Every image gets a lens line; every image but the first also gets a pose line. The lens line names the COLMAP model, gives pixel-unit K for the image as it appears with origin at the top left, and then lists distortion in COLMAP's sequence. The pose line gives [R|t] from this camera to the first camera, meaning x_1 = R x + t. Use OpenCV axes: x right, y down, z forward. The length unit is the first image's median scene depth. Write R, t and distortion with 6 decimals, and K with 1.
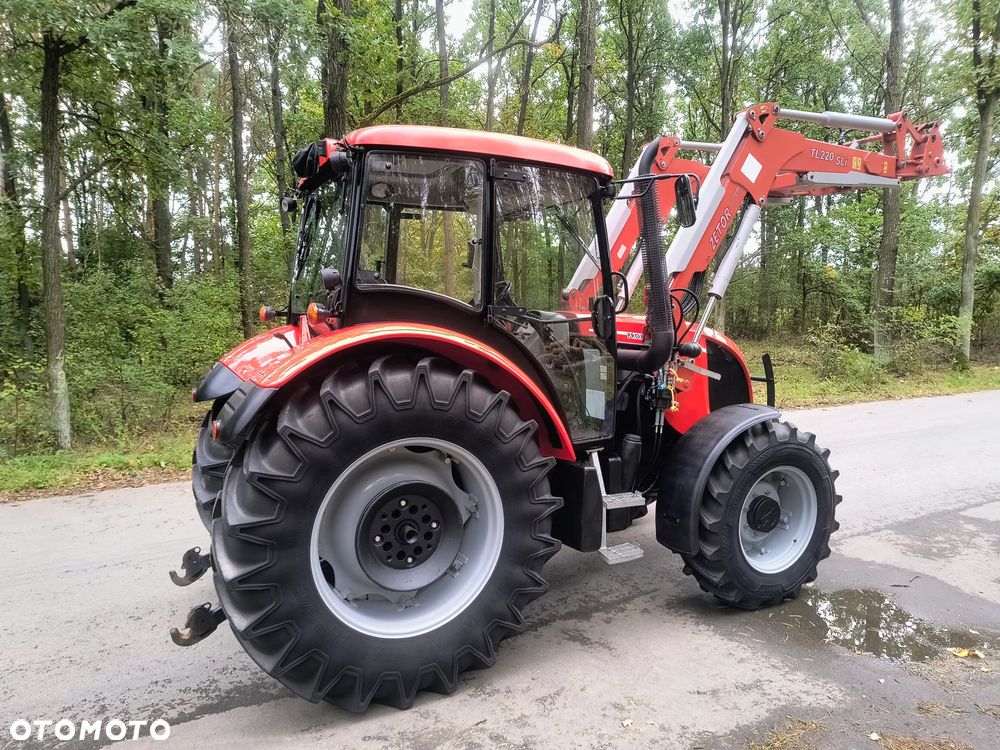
lens RADIAL K [[682.0, 0, 502.5], [0, 682.0, 380.5], [0, 0, 1]] dist [0.035470, -0.037683]
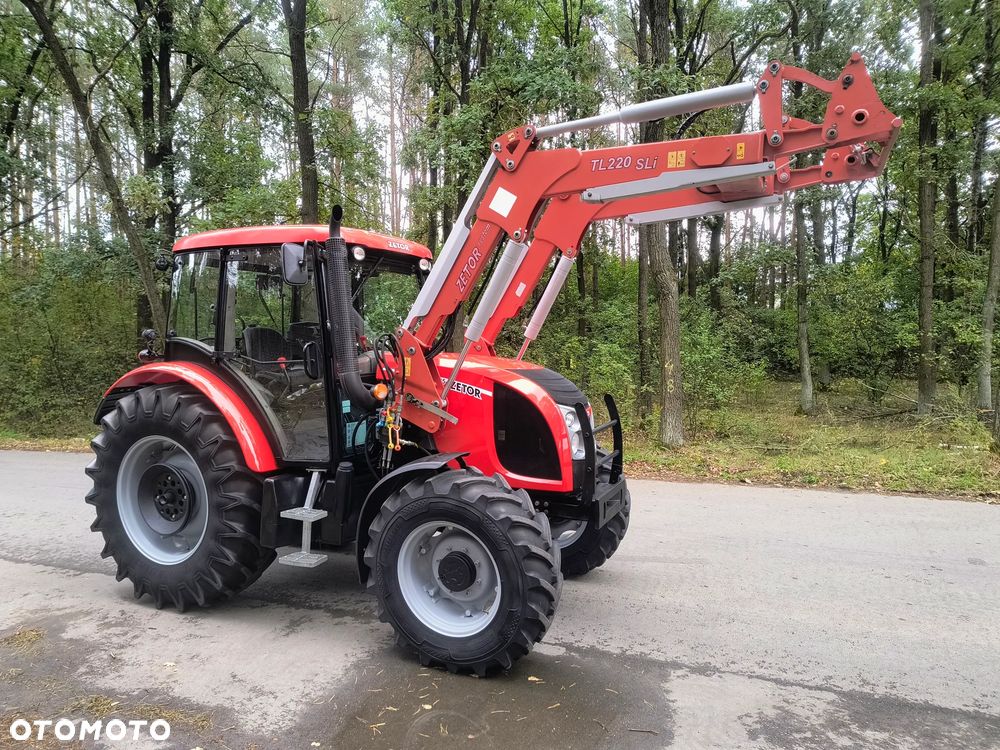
lens RADIAL K [[682.0, 0, 491.5], [0, 682.0, 371.6], [0, 0, 1]] dist [0.035470, -0.037683]
pose [[0.614362, 0.038529, -0.788083, 1.456846], [-0.066576, 0.997776, -0.003120, -0.101063], [0.786211, 0.054384, 0.615561, 0.572360]]
